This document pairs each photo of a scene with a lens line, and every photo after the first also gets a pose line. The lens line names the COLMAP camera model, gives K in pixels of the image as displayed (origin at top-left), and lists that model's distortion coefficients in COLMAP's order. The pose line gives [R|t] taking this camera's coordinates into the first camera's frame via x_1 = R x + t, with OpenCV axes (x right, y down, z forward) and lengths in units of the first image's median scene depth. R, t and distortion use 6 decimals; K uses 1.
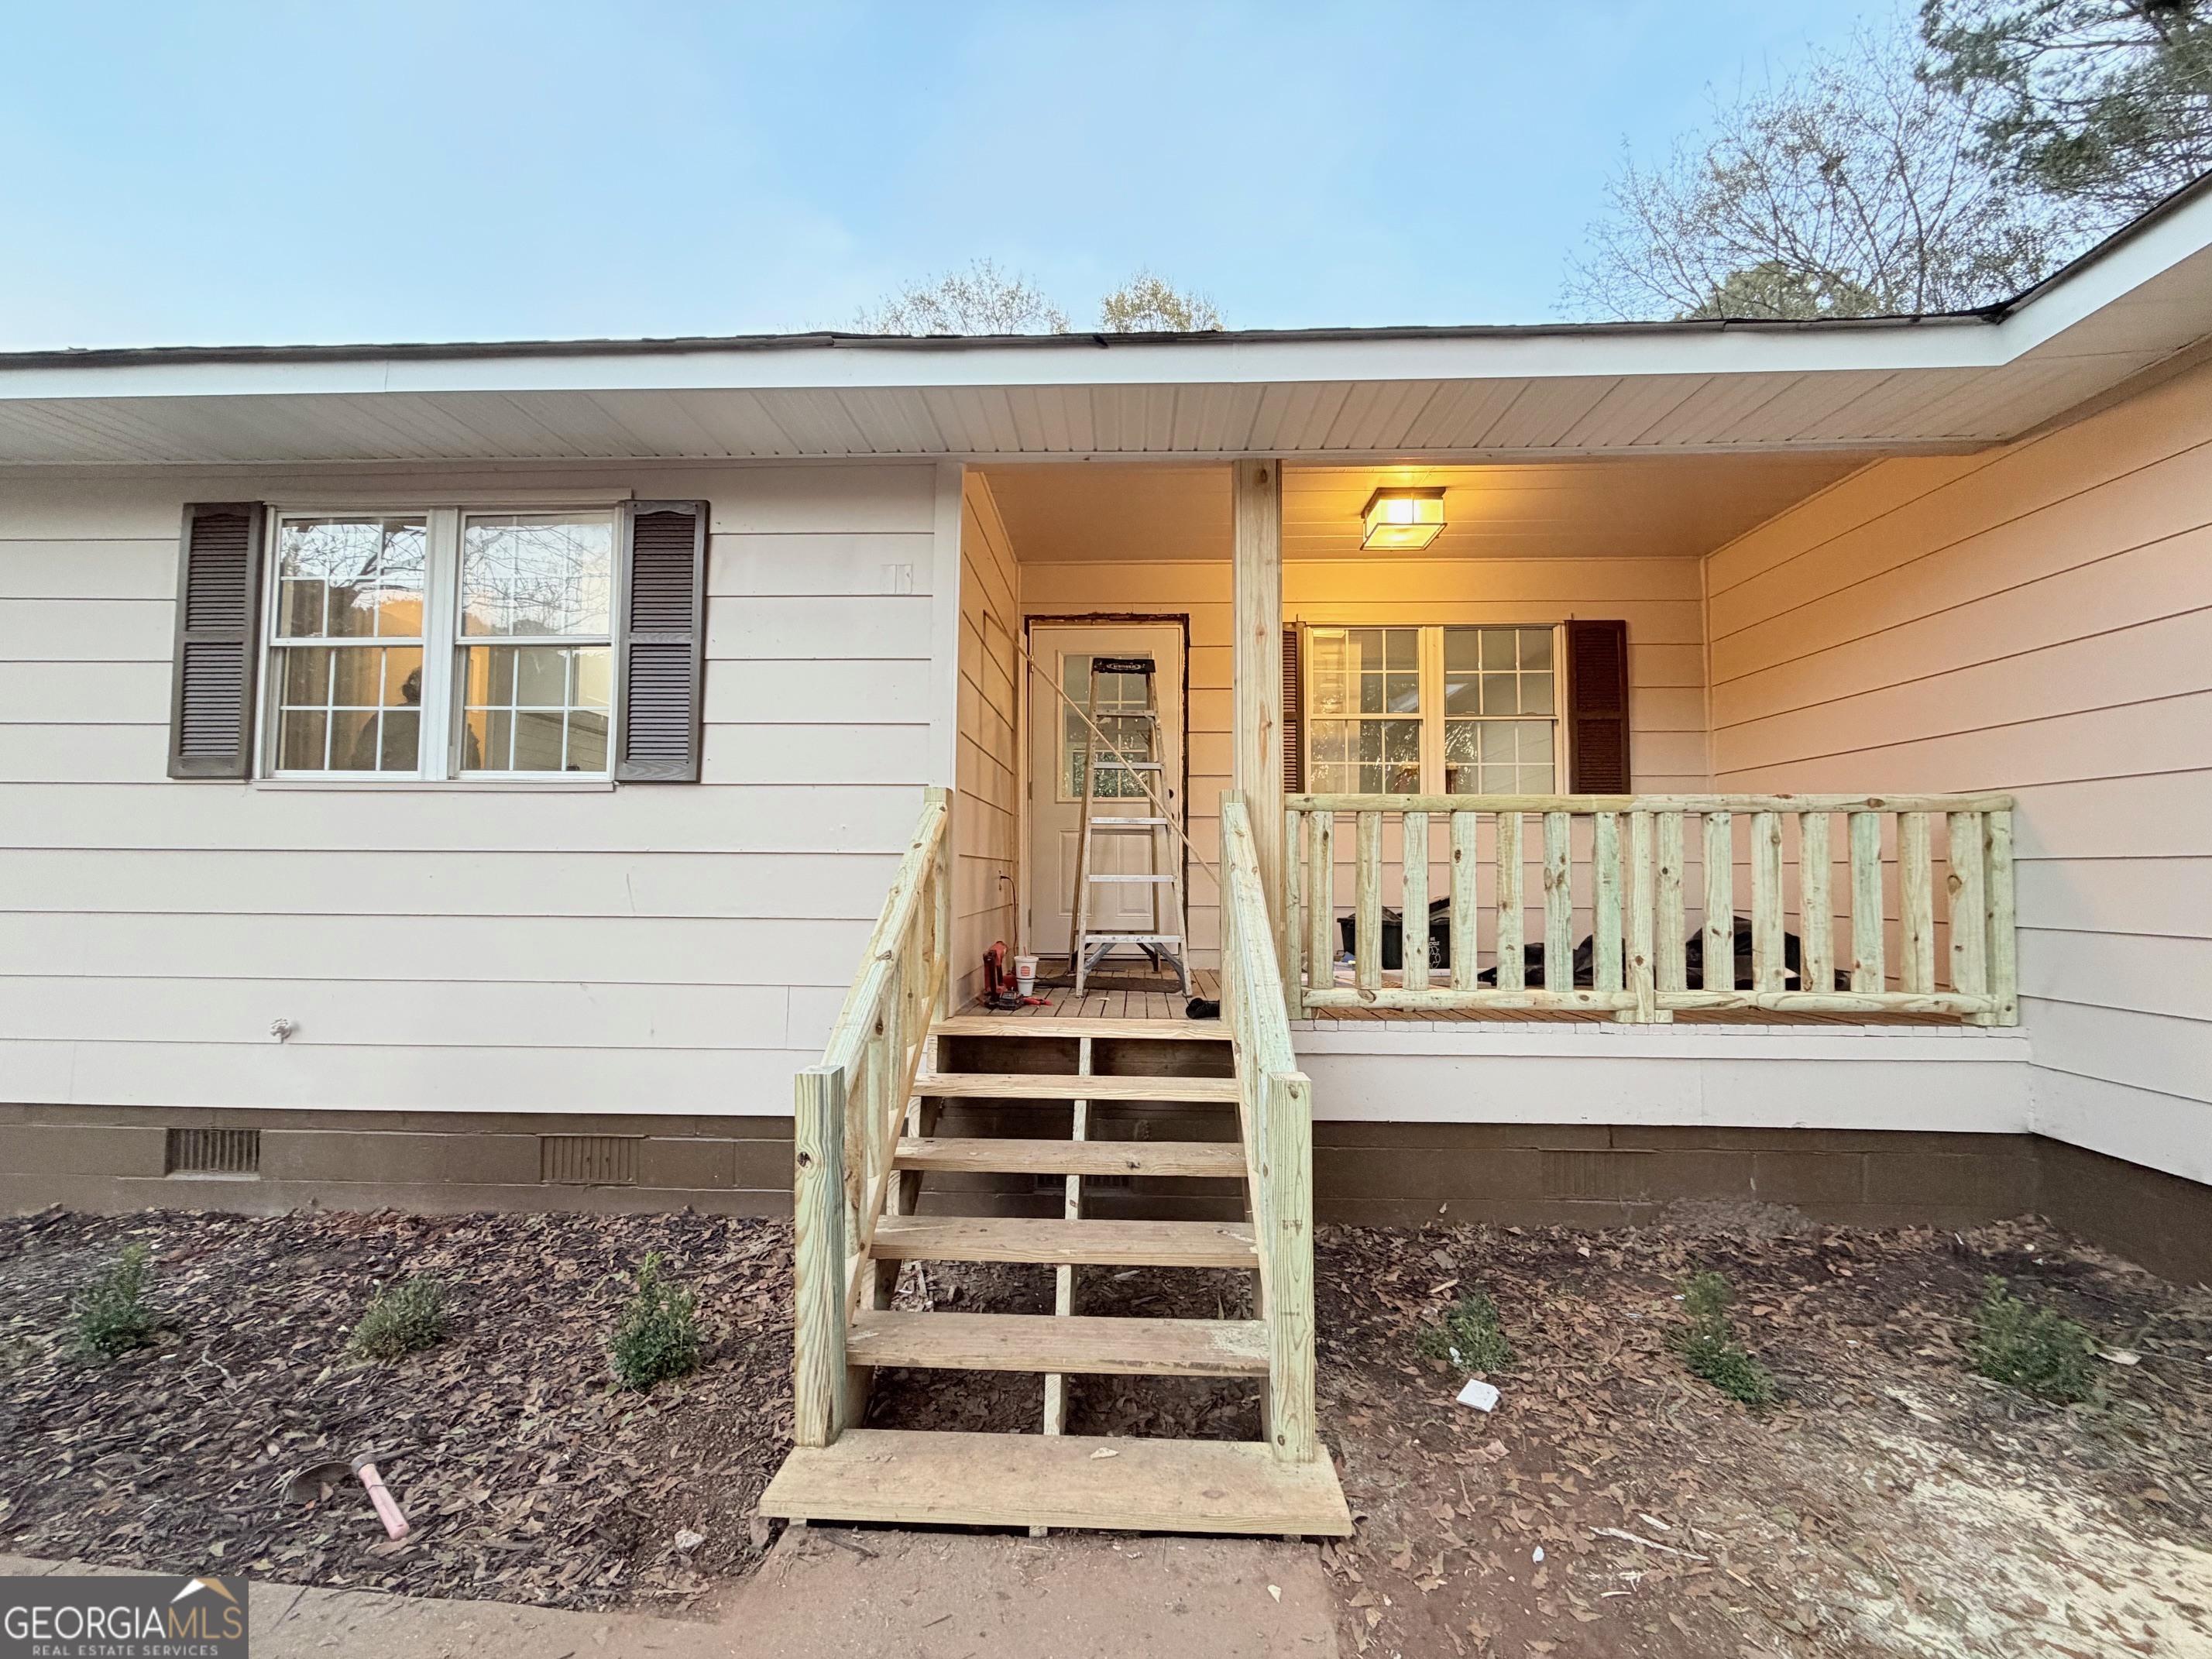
lens RADIAL K [[926.8, 0, 1106.0], [0, 926.8, 829.5], [0, 0, 1]] dist [-0.015508, -0.000040]
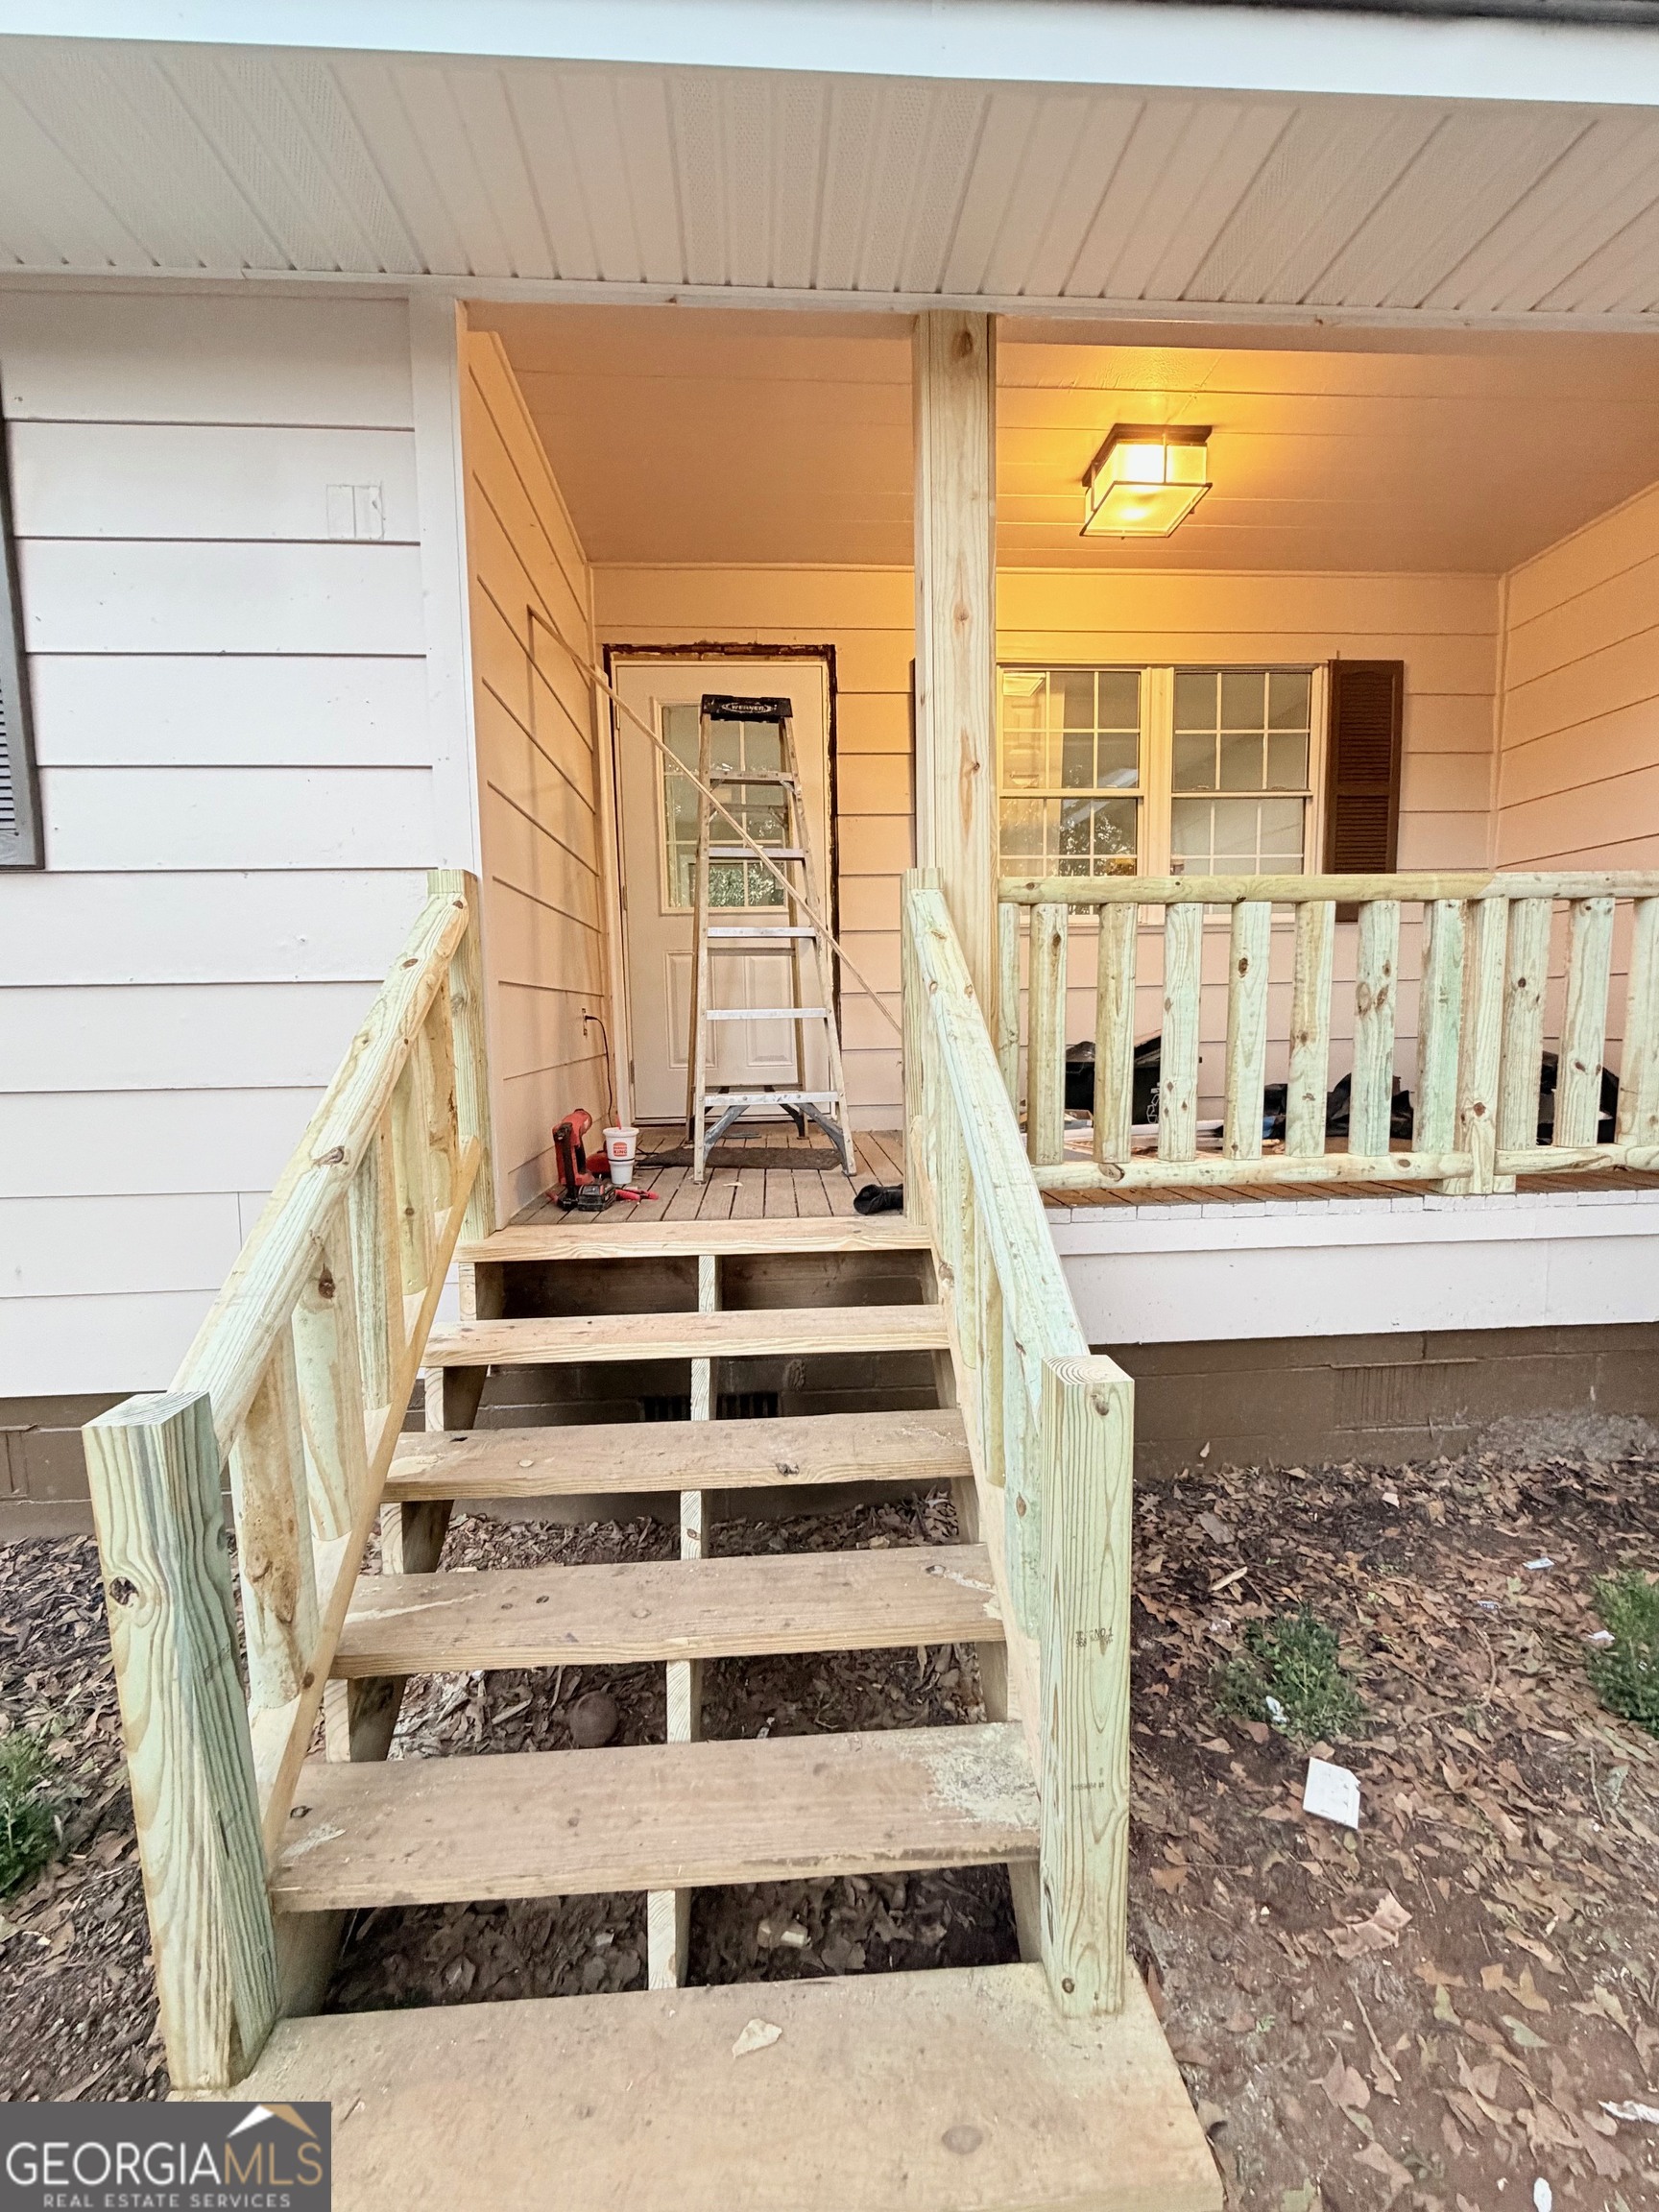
lens RADIAL K [[904.4, 0, 829.5], [0, 904.4, 1106.0], [0, 0, 1]] dist [0.005702, 0.000102]
pose [[0.994407, -0.034020, 0.099985, 0.004074], [0.019264, 0.989245, 0.144994, 0.027262], [-0.103842, -0.142257, 0.984368, 0.356034]]
